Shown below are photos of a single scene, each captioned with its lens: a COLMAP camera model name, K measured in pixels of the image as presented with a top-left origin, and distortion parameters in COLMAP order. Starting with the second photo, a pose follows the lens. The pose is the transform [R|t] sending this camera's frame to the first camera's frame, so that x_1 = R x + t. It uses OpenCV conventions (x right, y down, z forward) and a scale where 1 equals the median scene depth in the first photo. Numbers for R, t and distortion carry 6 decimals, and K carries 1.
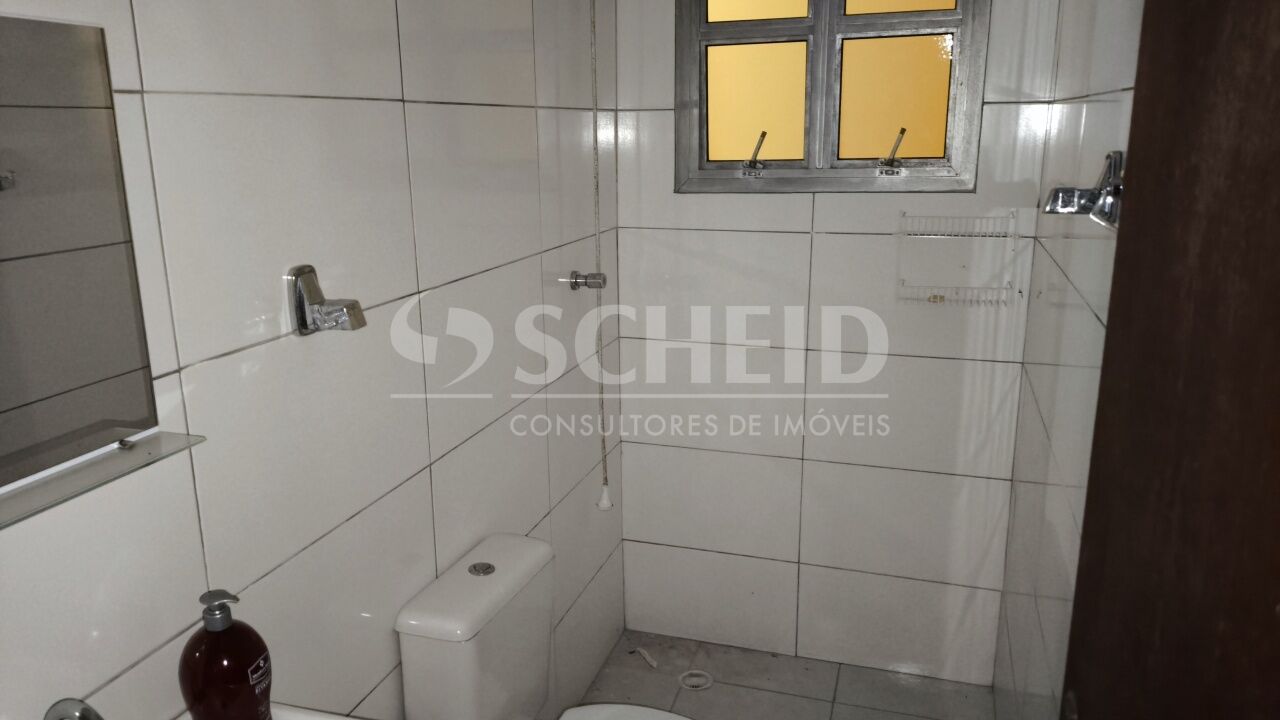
lens RADIAL K [[932.7, 0, 641.5], [0, 932.7, 359.6], [0, 0, 1]] dist [0.011479, 0.004726]
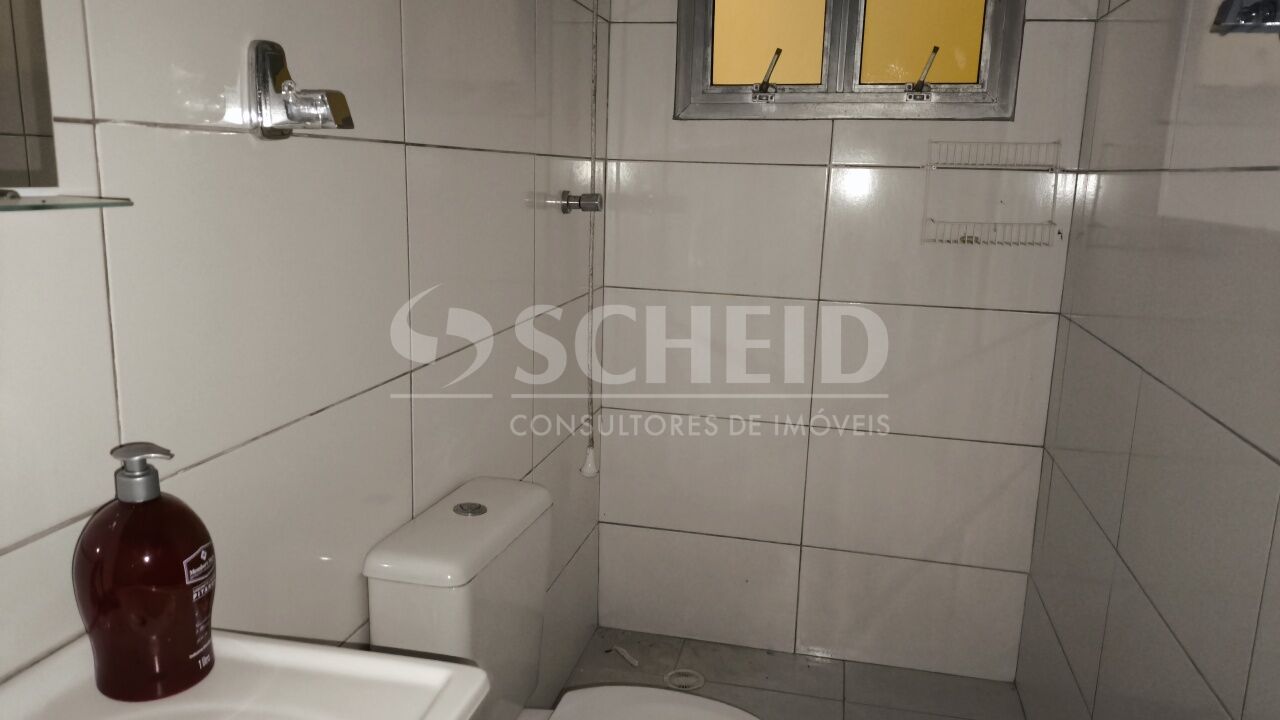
lens RADIAL K [[933.9, 0, 637.9], [0, 933.9, 360.4], [0, 0, 1]] dist [0.004134, -0.002424]
pose [[0.996462, 0.020854, 0.081421, -0.070661], [-0.017225, 0.998838, -0.045015, 0.096941], [-0.082266, 0.043453, 0.995663, 0.138957]]
